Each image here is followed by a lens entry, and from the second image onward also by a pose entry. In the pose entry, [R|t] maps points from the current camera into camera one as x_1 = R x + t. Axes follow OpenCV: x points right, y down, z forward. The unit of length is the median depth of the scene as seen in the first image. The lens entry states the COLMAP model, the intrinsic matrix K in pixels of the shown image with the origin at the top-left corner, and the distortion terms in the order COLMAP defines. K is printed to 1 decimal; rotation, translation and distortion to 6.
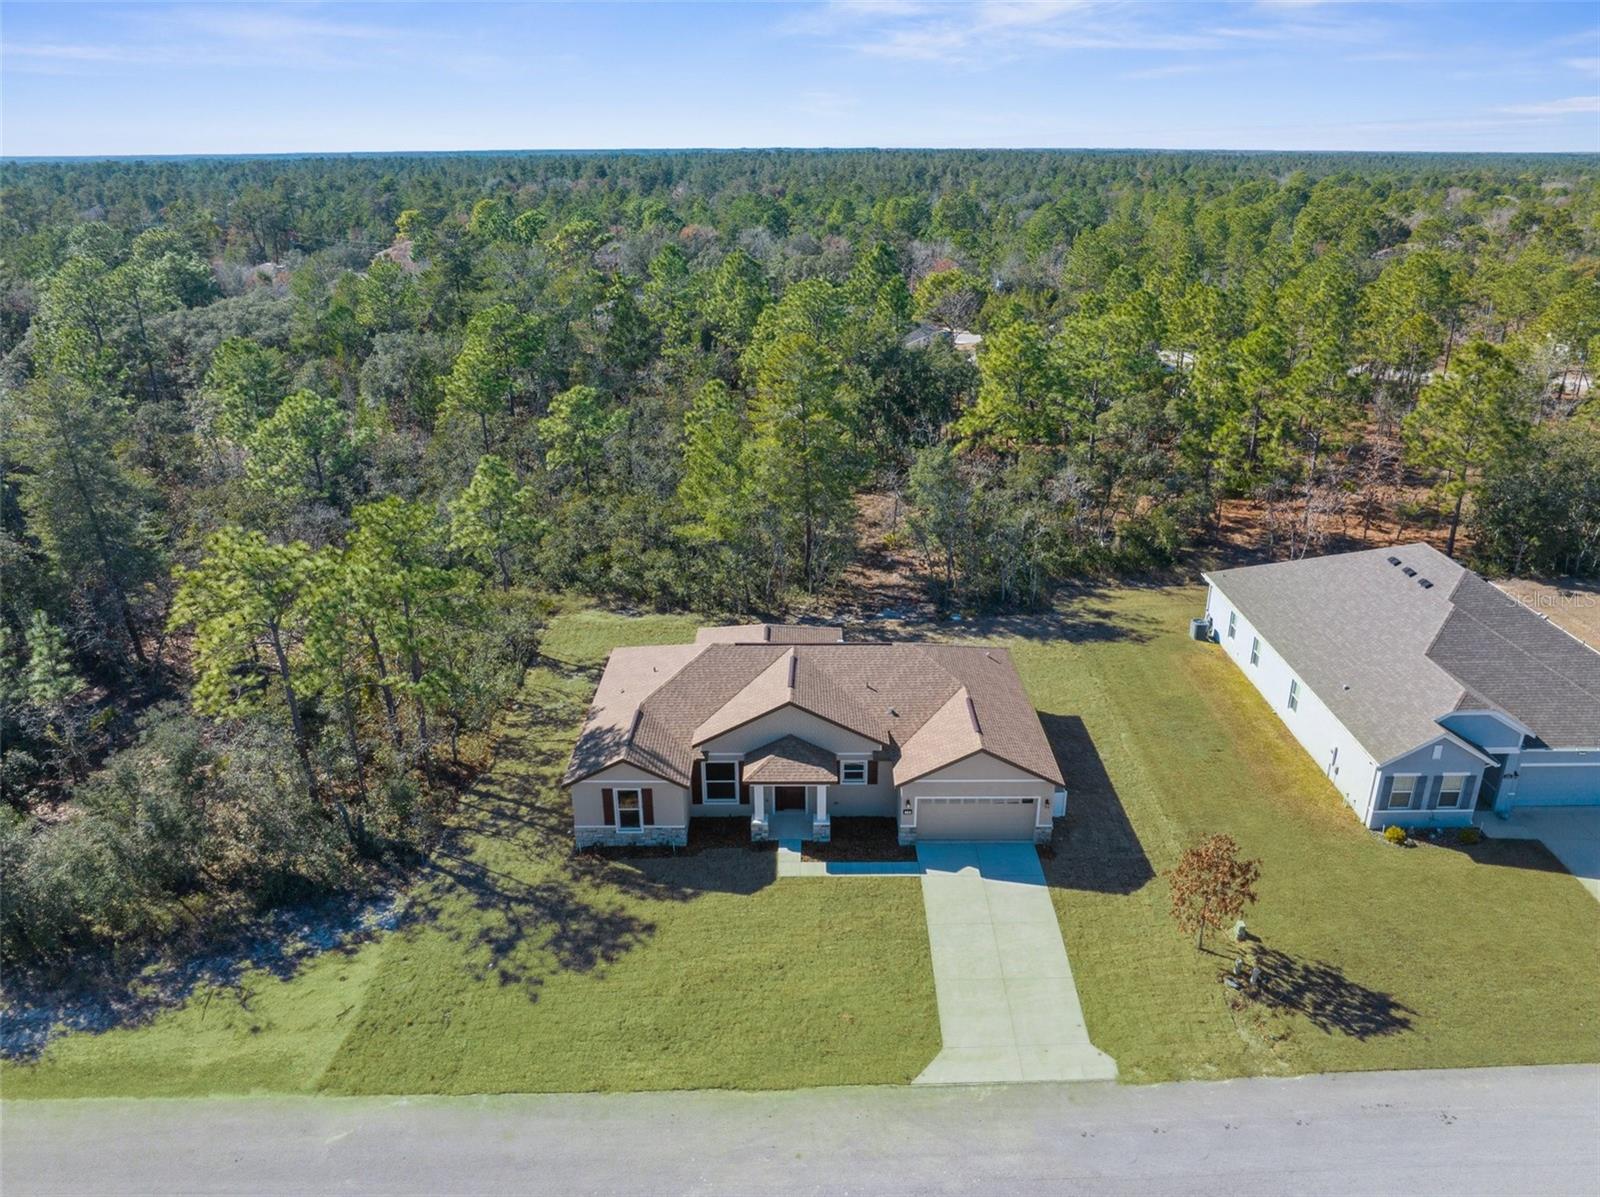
lens RADIAL K [[1125.8, 0, 809.3], [0, 1125.8, 593.5], [0, 0, 1]] dist [-0.045067, 0.004815]
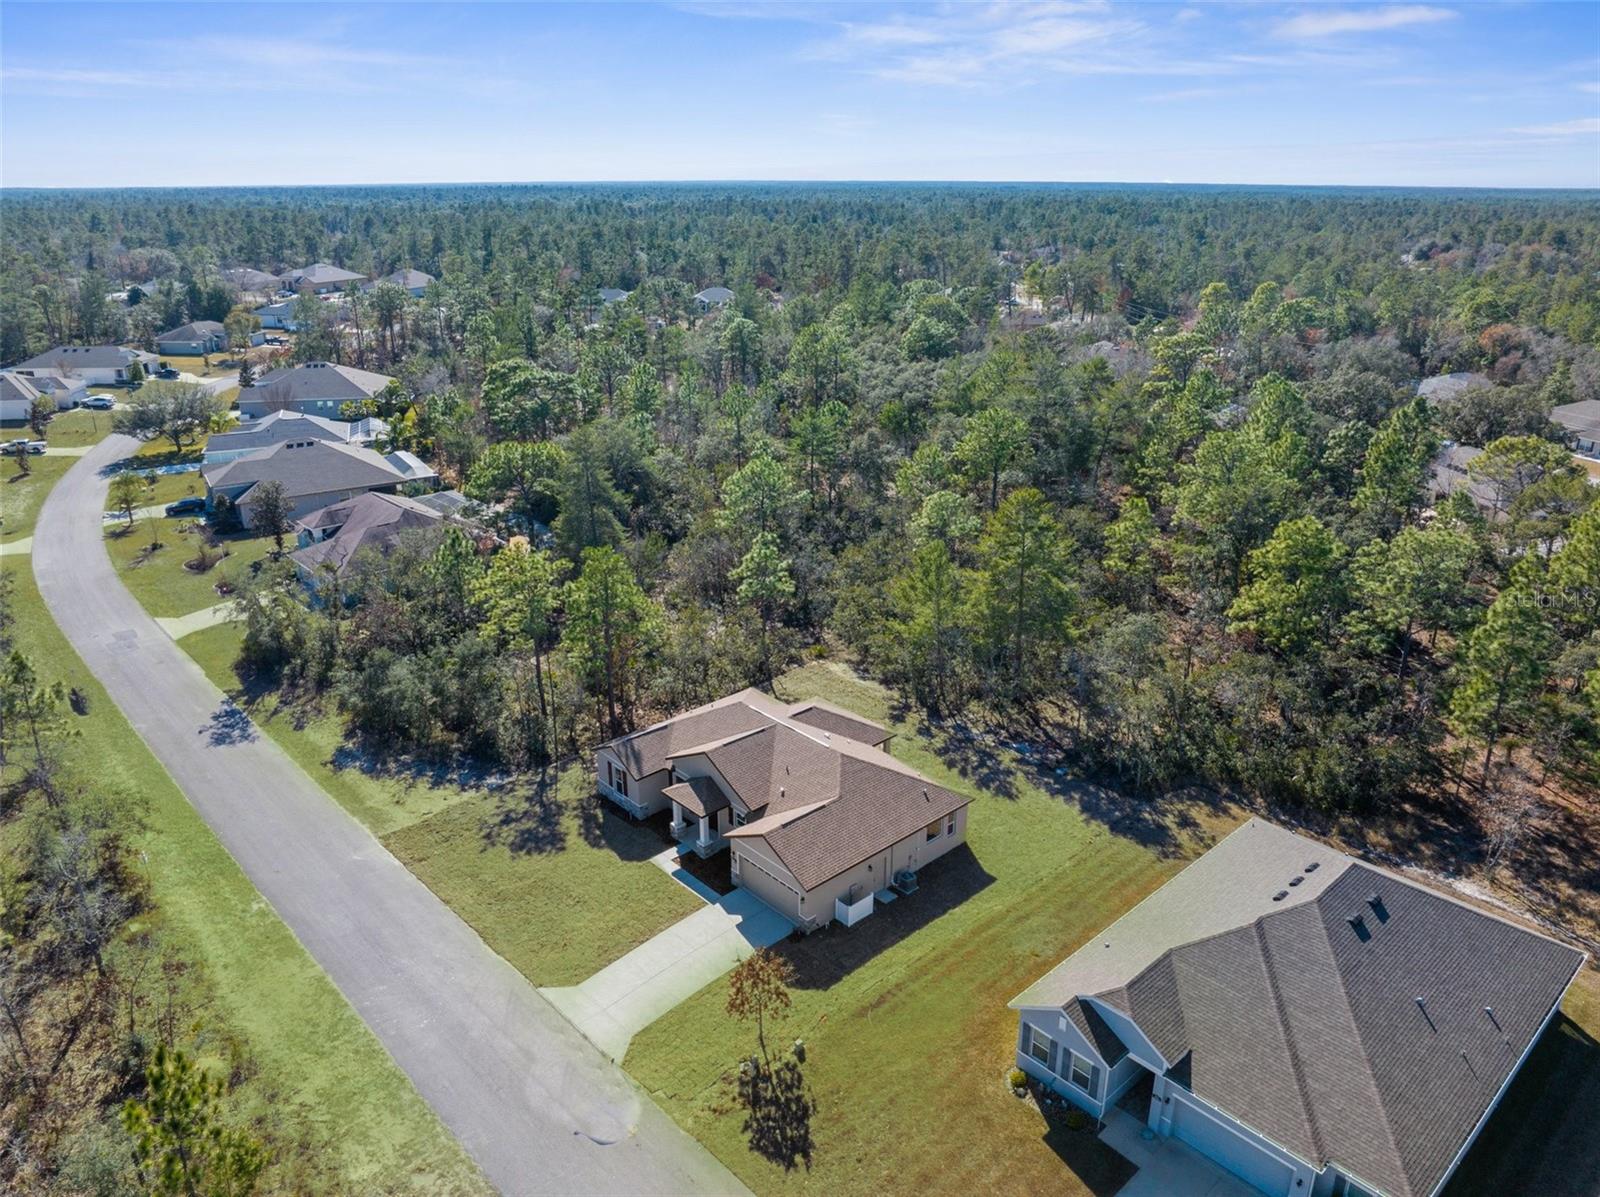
lens RADIAL K [[1125.8, 0, 802.3], [0, 1125.8, 589.5], [0, 0, 1]] dist [-0.045067, 0.004815]
pose [[0.672026, 0.255858, -0.694923, 0.990995], [-0.274155, 0.957698, 0.087485, -0.255238], [0.687910, 0.131724, 0.713742, 0.056408]]
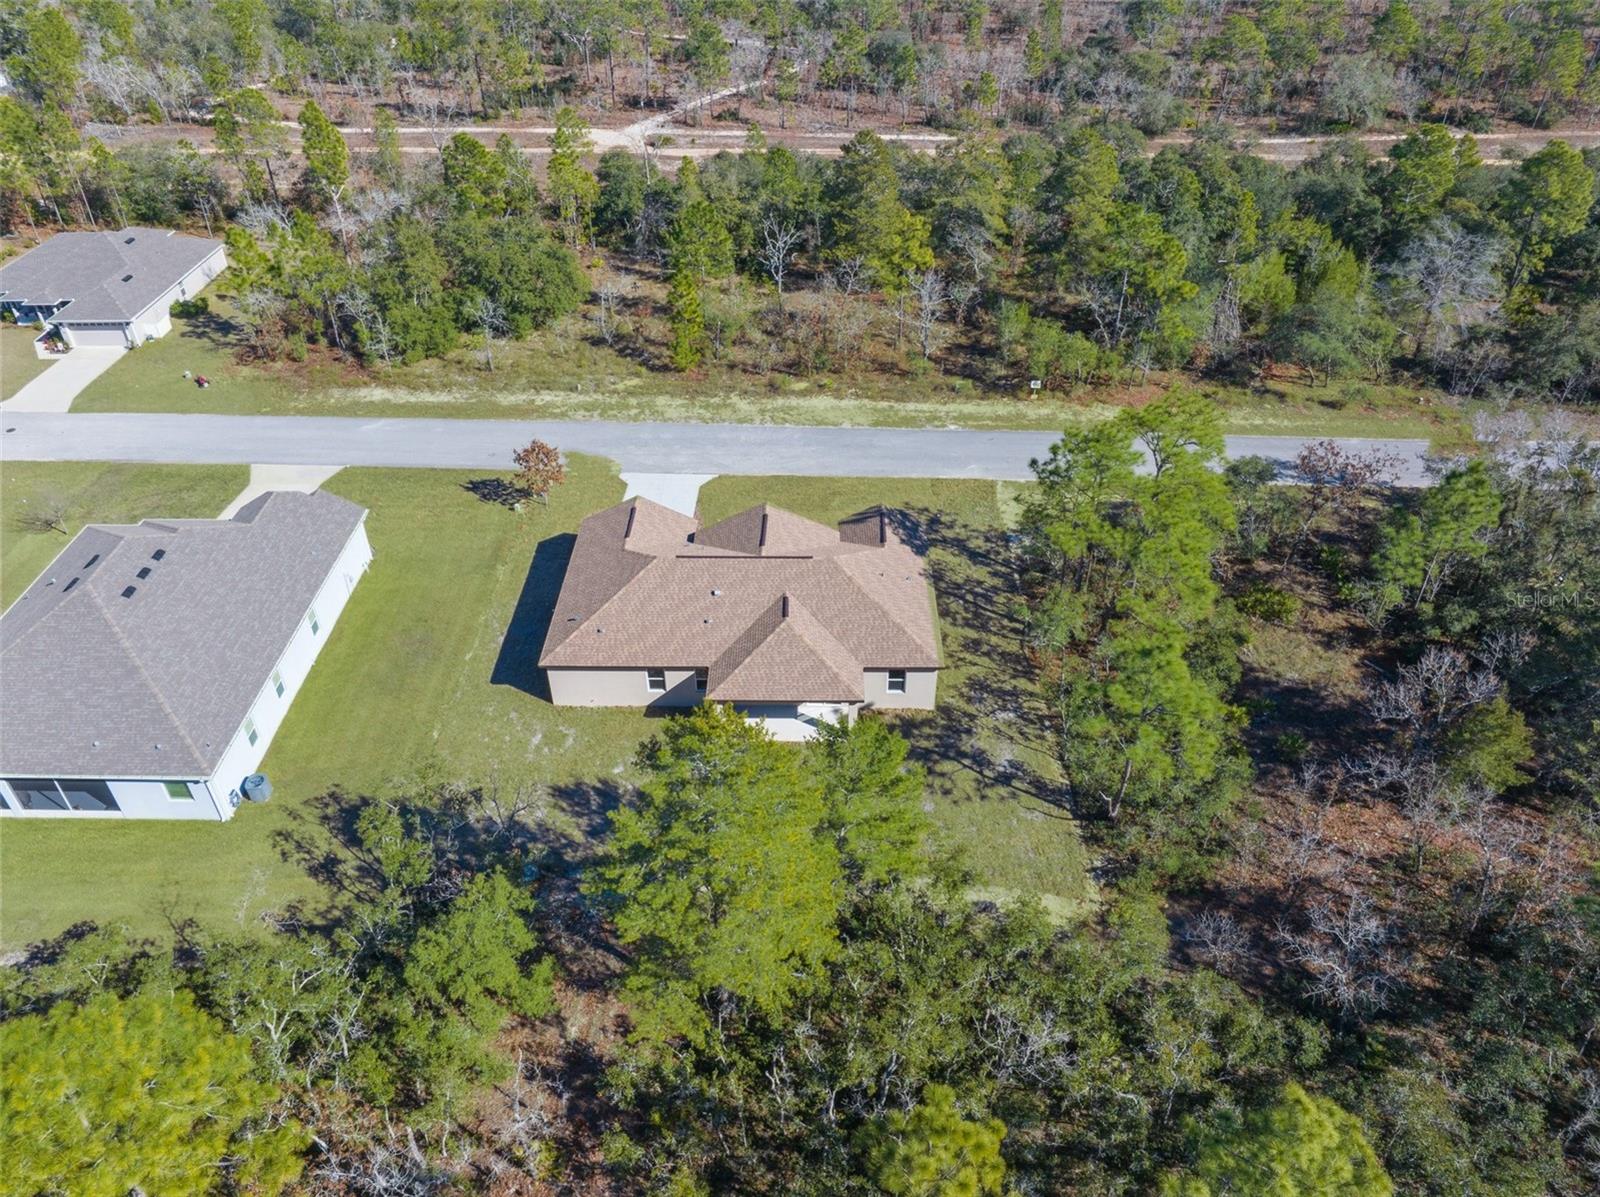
lens RADIAL K [[1125.8, 0, 809.3], [0, 1125.8, 585.9], [0, 0, 1]] dist [-0.045067, 0.004815]
pose [[-0.999970, -0.002507, 0.007375, -0.080044], [0.004949, 0.526678, 0.850051, -1.019469], [-0.006015, 0.850061, -0.526649, 1.816771]]
